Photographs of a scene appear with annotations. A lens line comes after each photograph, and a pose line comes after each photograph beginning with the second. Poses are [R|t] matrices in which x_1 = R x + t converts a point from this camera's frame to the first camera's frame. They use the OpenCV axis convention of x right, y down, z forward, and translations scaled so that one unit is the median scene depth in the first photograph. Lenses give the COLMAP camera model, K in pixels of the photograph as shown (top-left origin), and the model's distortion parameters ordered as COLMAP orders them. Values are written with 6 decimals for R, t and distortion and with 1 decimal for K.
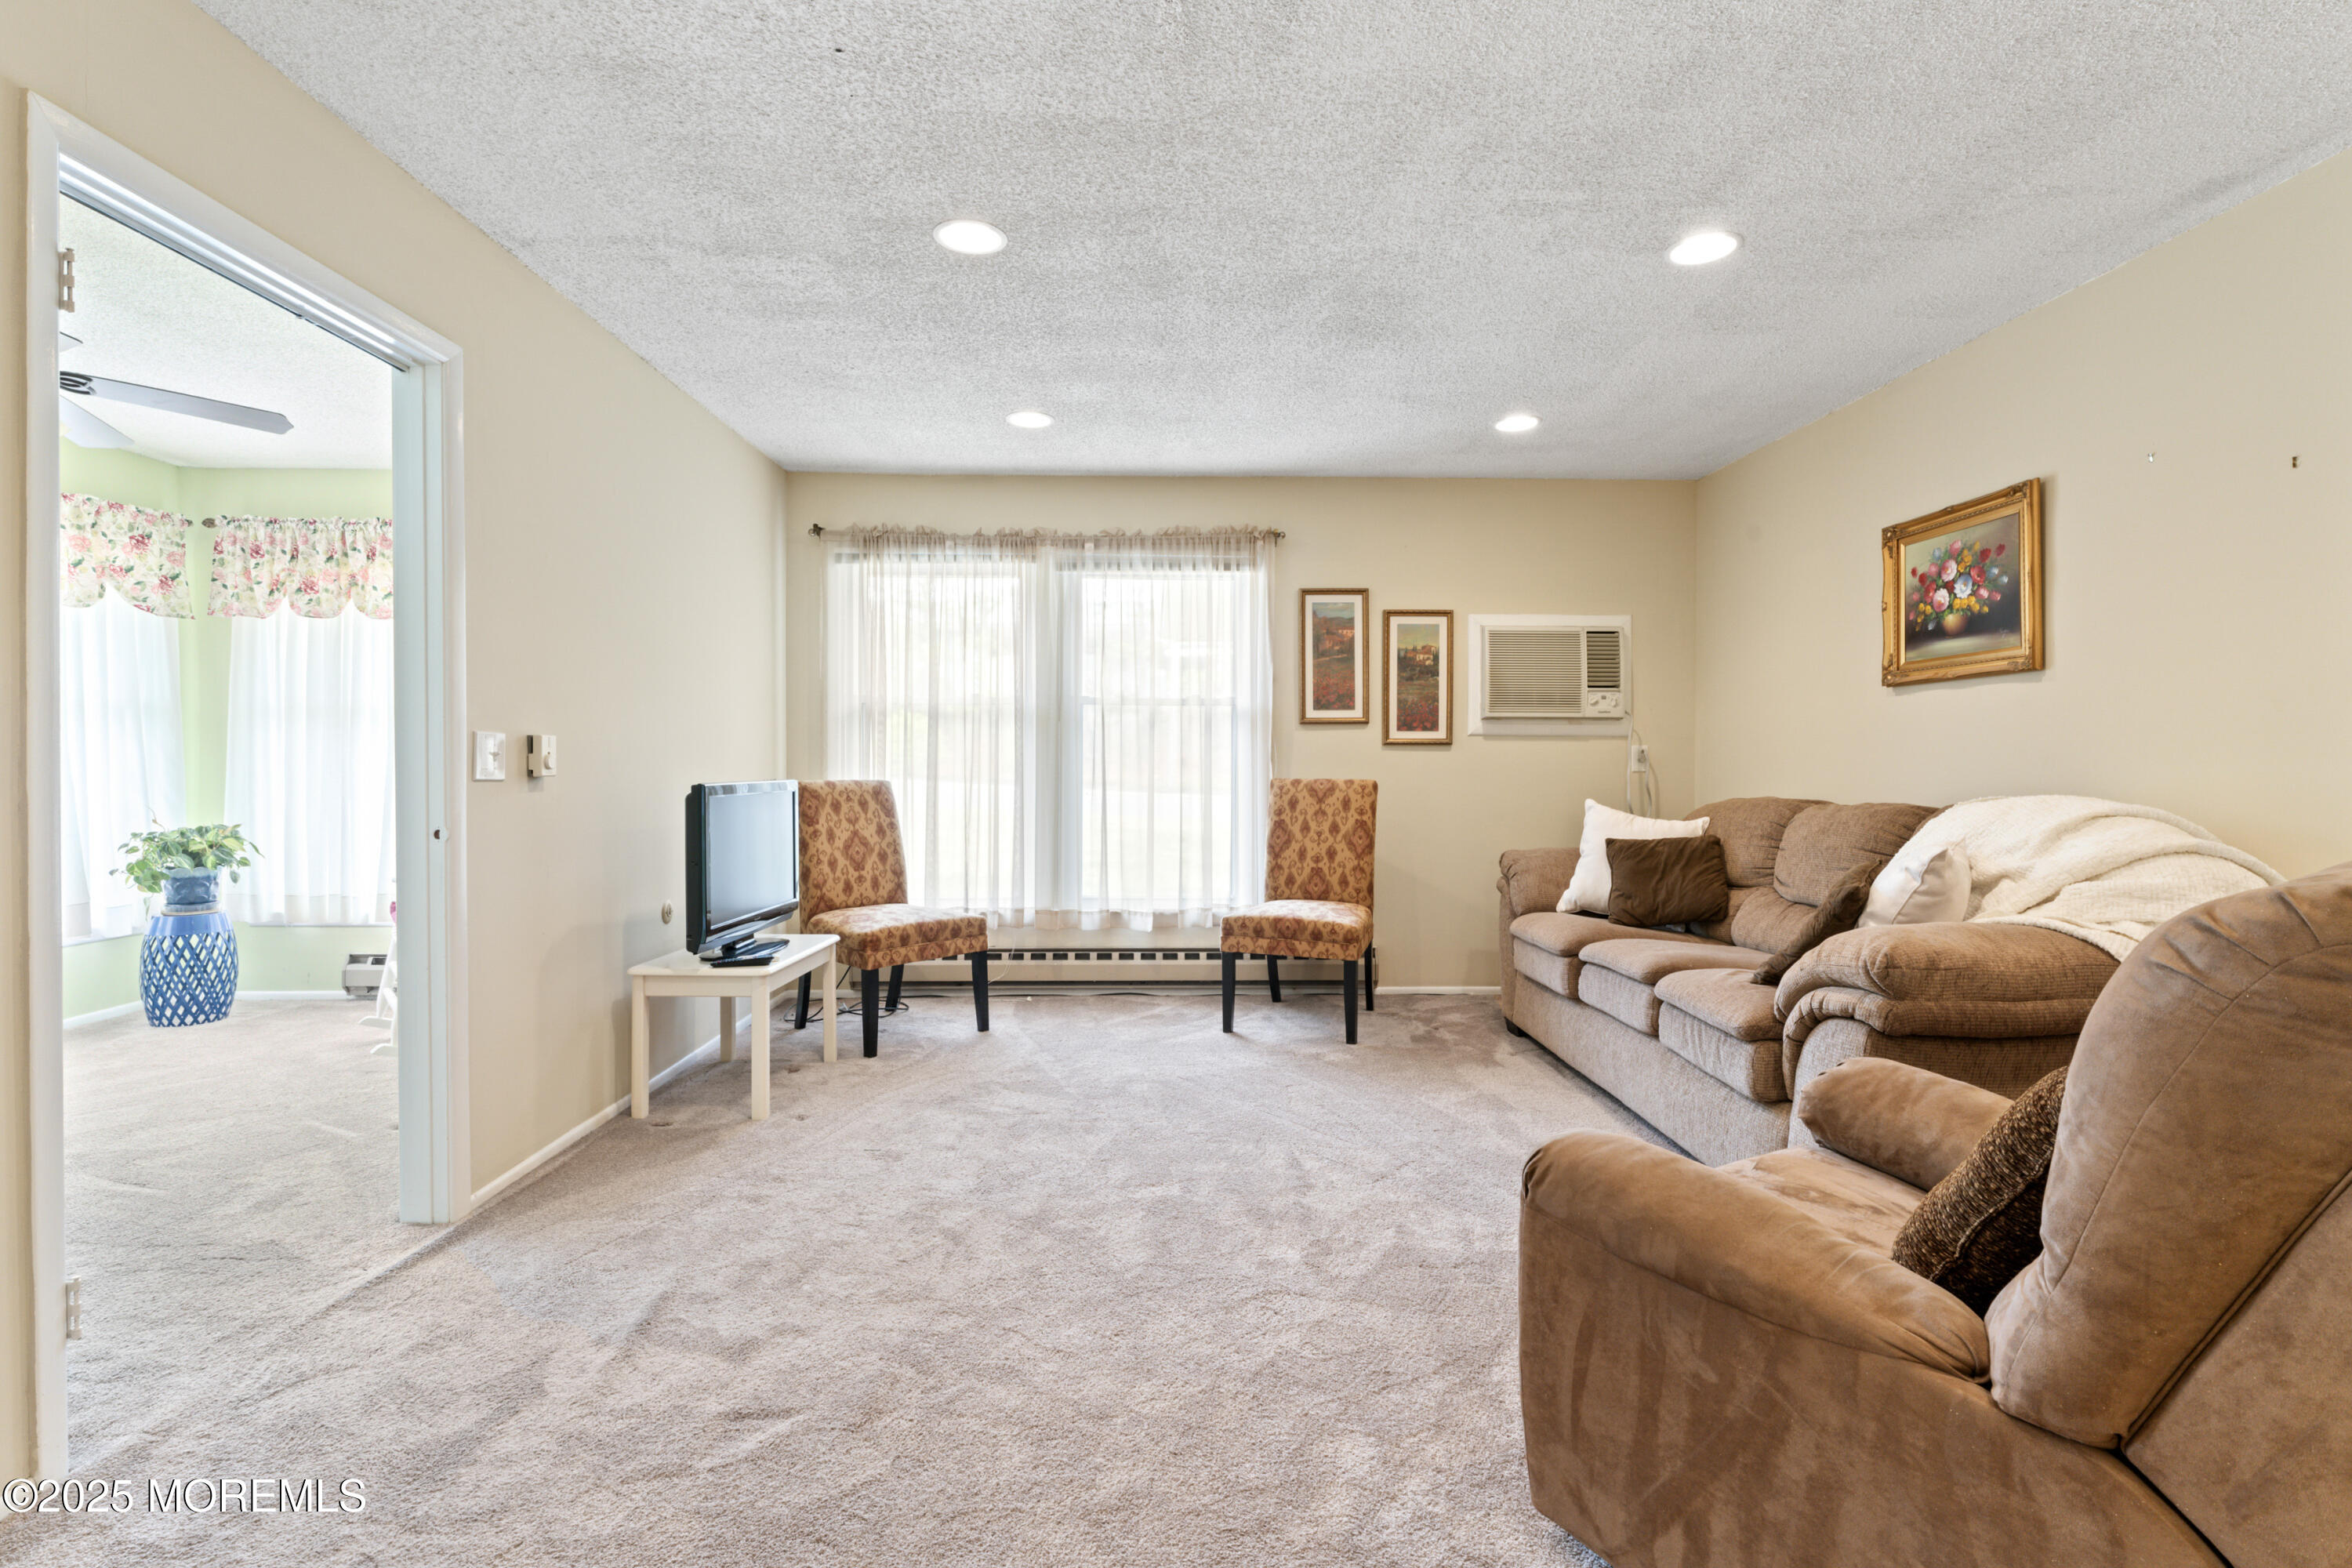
lens RADIAL K [[1090.0, 0, 1168.5], [0, 1090.0, 770.3], [0, 0, 1]] dist [-0.000746, -0.001116]
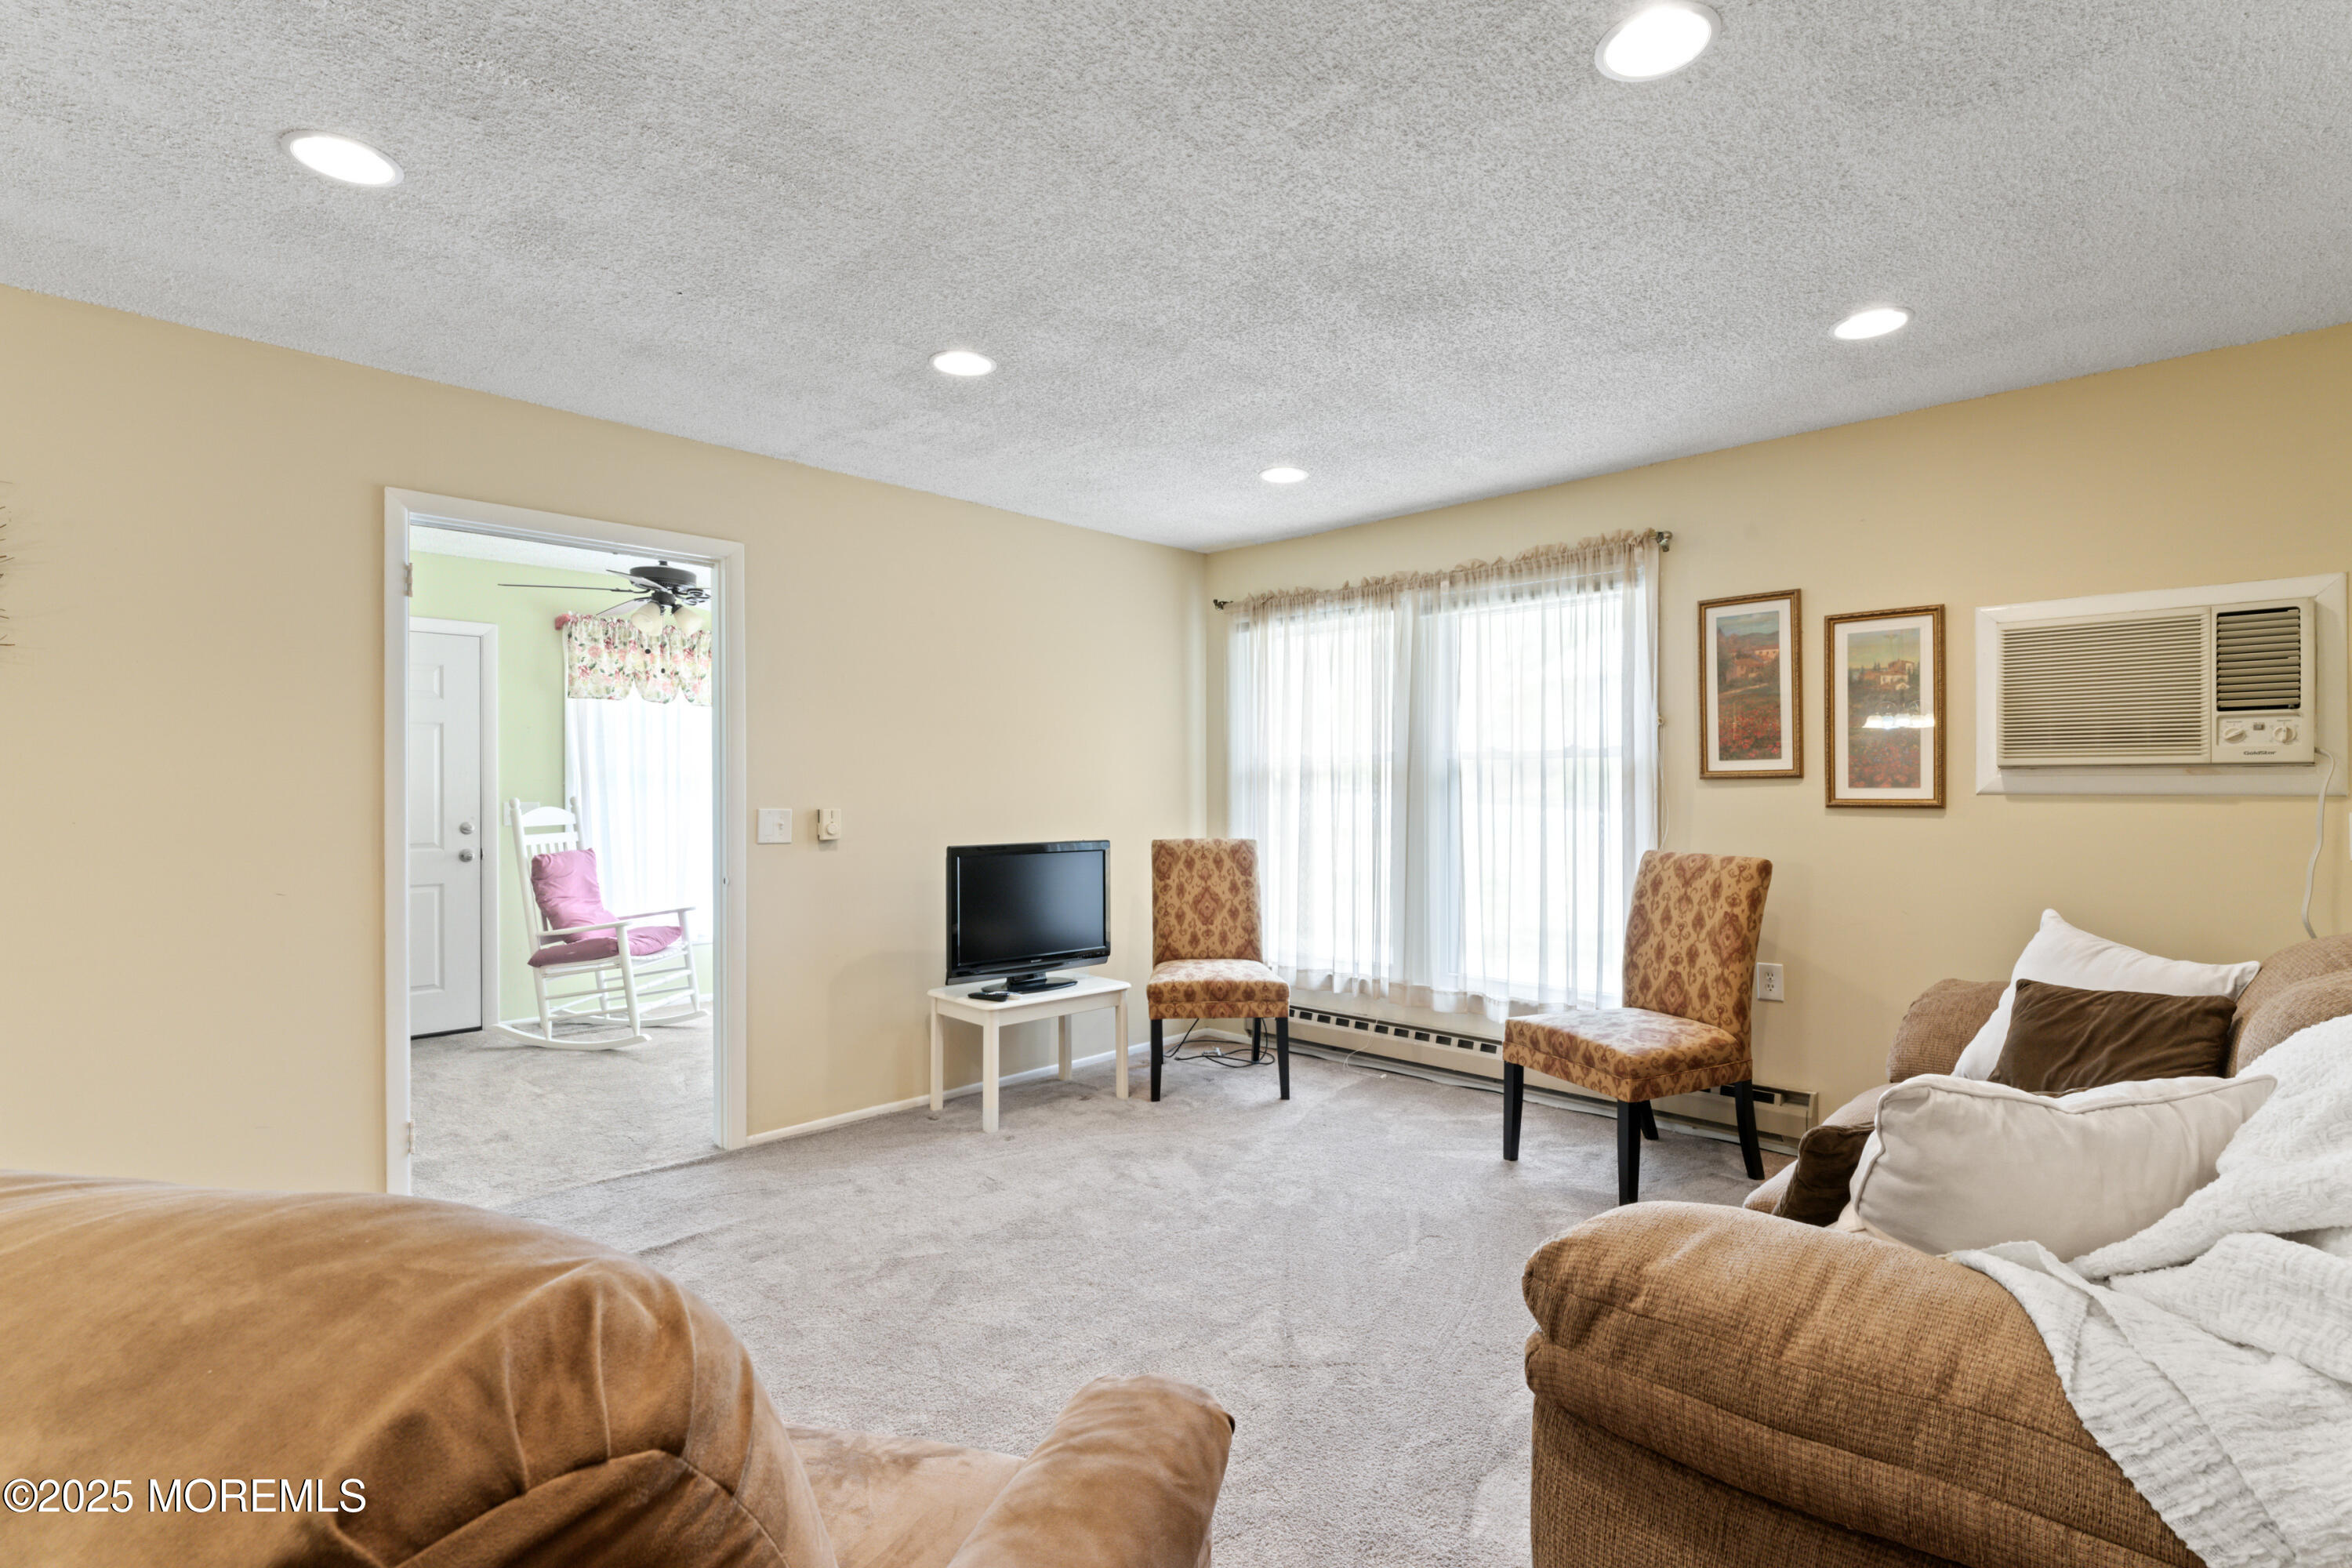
lens RADIAL K [[1090.0, 0, 1166.8], [0, 1090.0, 791.9], [0, 0, 1]] dist [-0.000746, -0.001116]
pose [[0.702651, -0.002130, -0.711531, 0.416758], [-0.003679, 0.999971, -0.006627, -0.028408], [0.711525, 0.007274, 0.702623, 0.211590]]
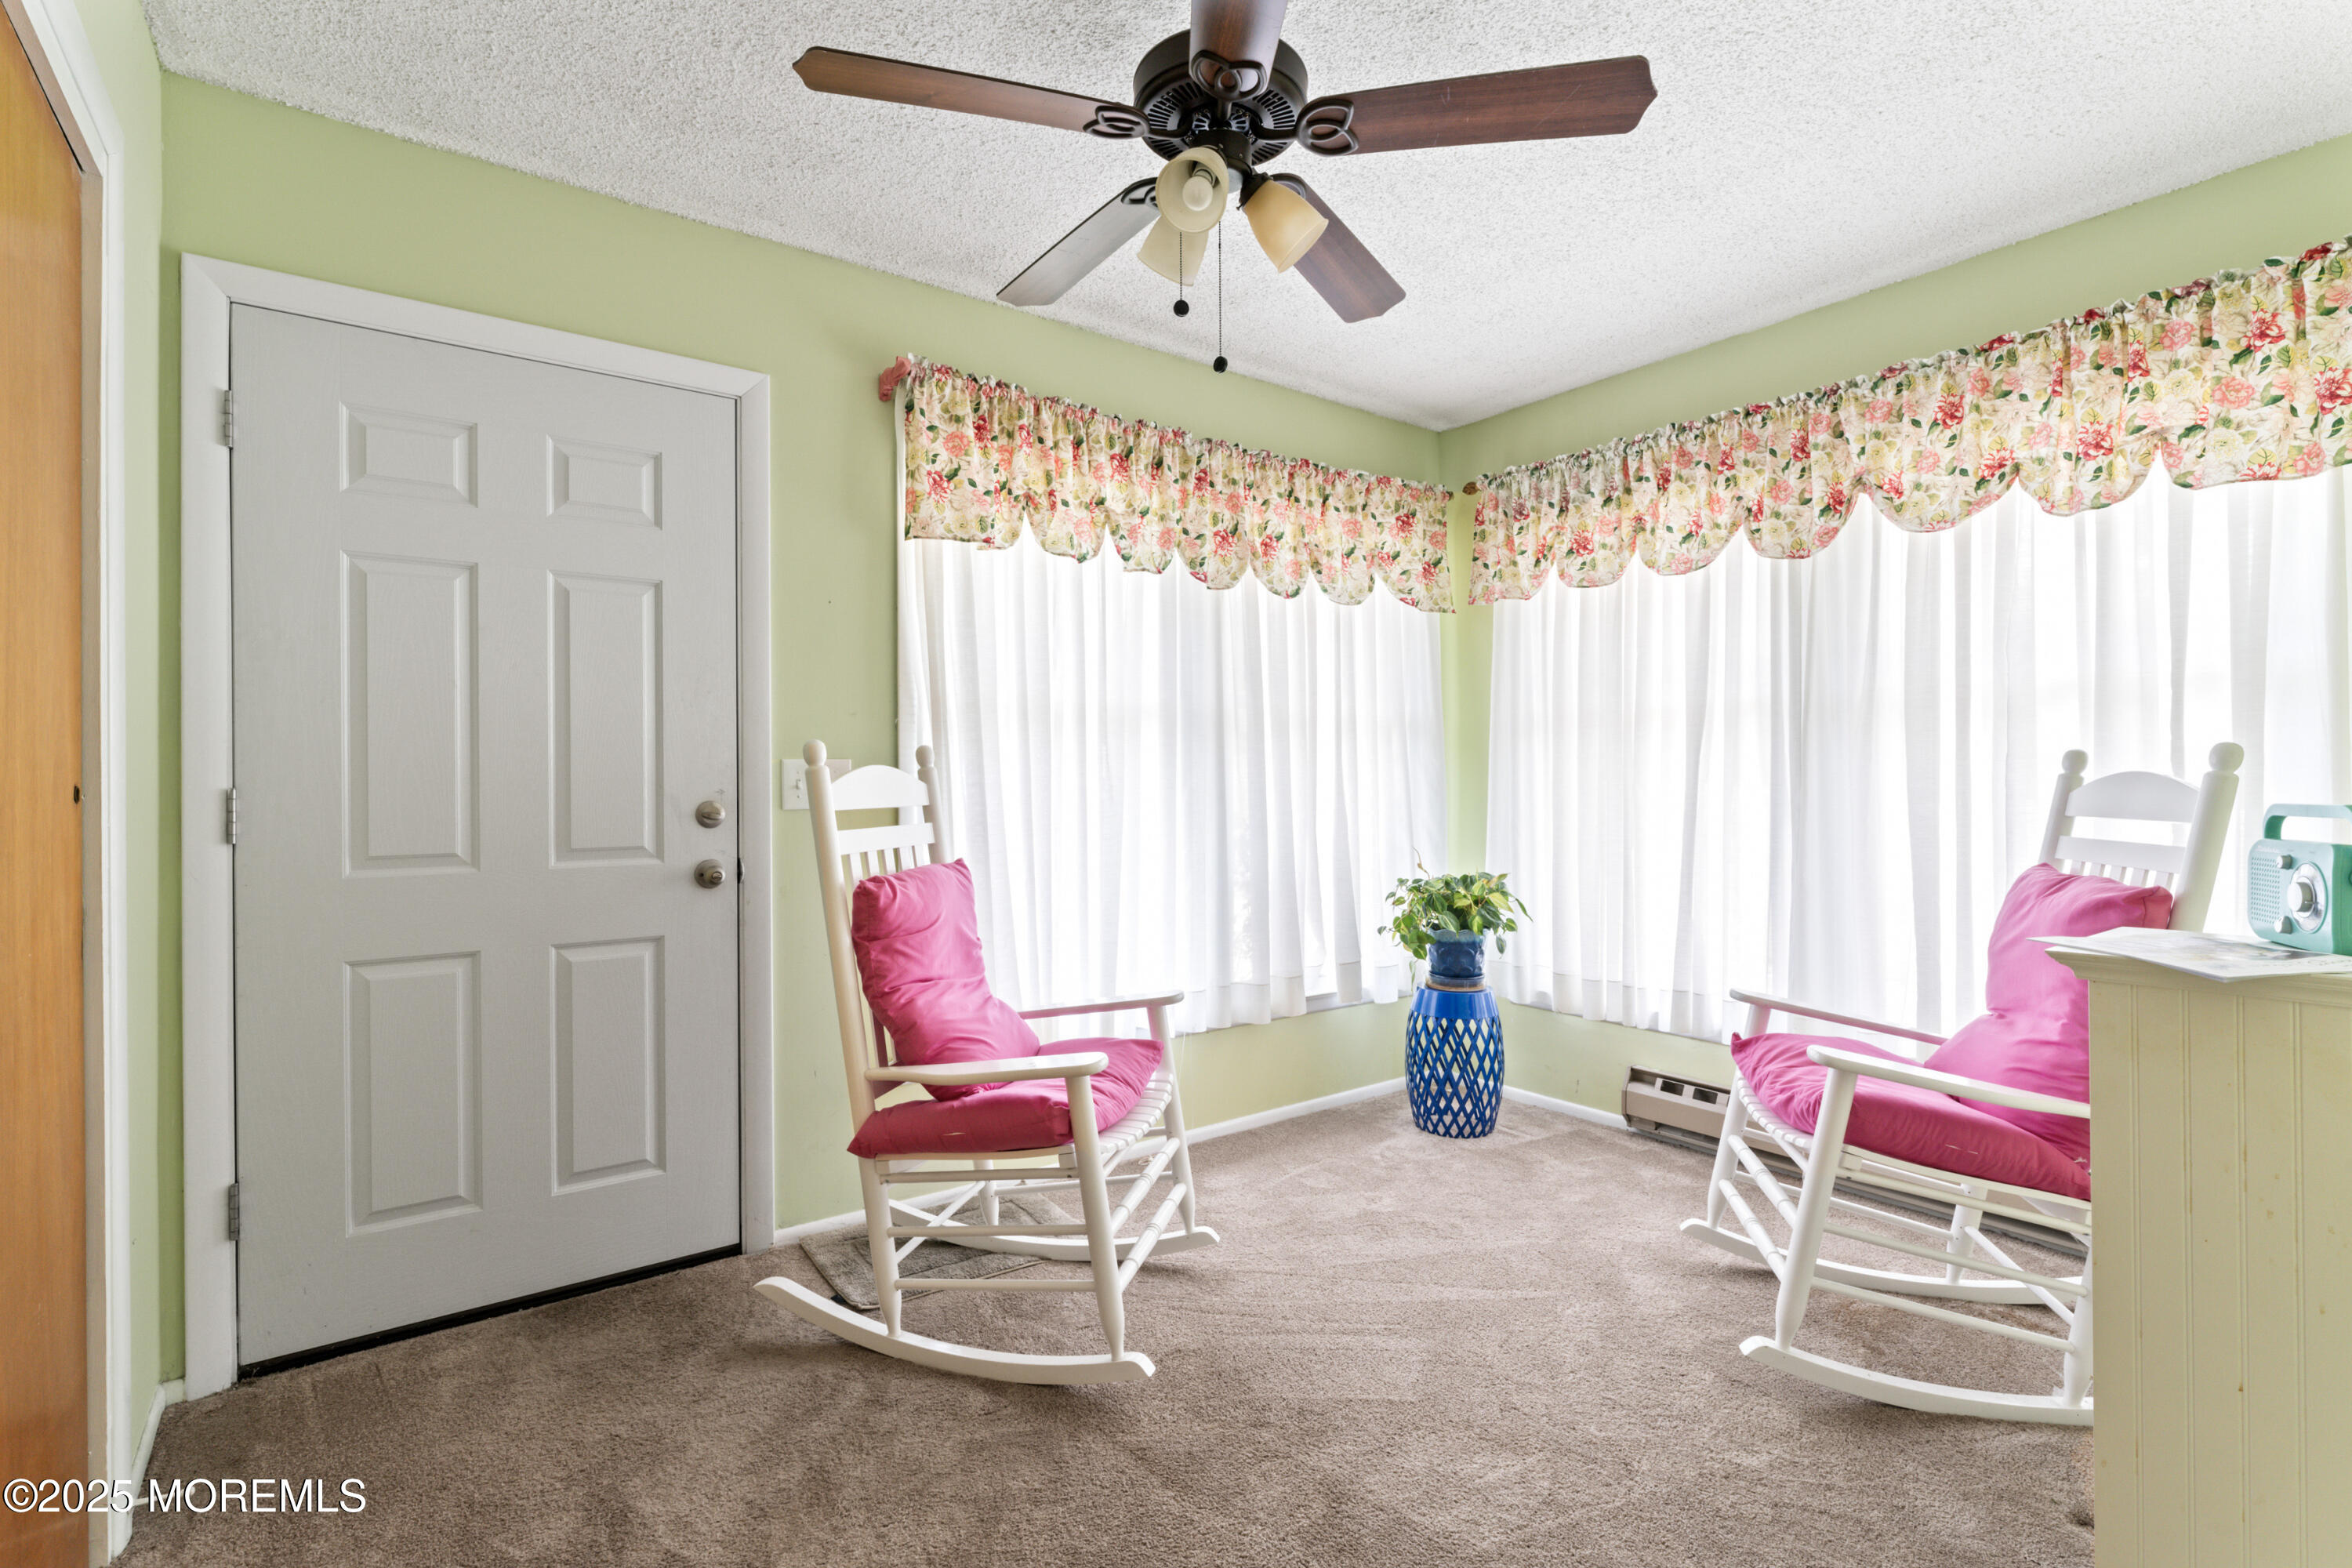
lens RADIAL K [[1090.0, 0, 1179.8], [0, 1090.0, 780.9], [0, 0, 1]] dist [-0.000746, -0.001116]
pose [[0.578878, -0.005355, -0.815396, -0.363146], [-0.002239, 0.999964, -0.008157, -0.007383], [0.815411, 0.006548, 0.578846, 0.374974]]
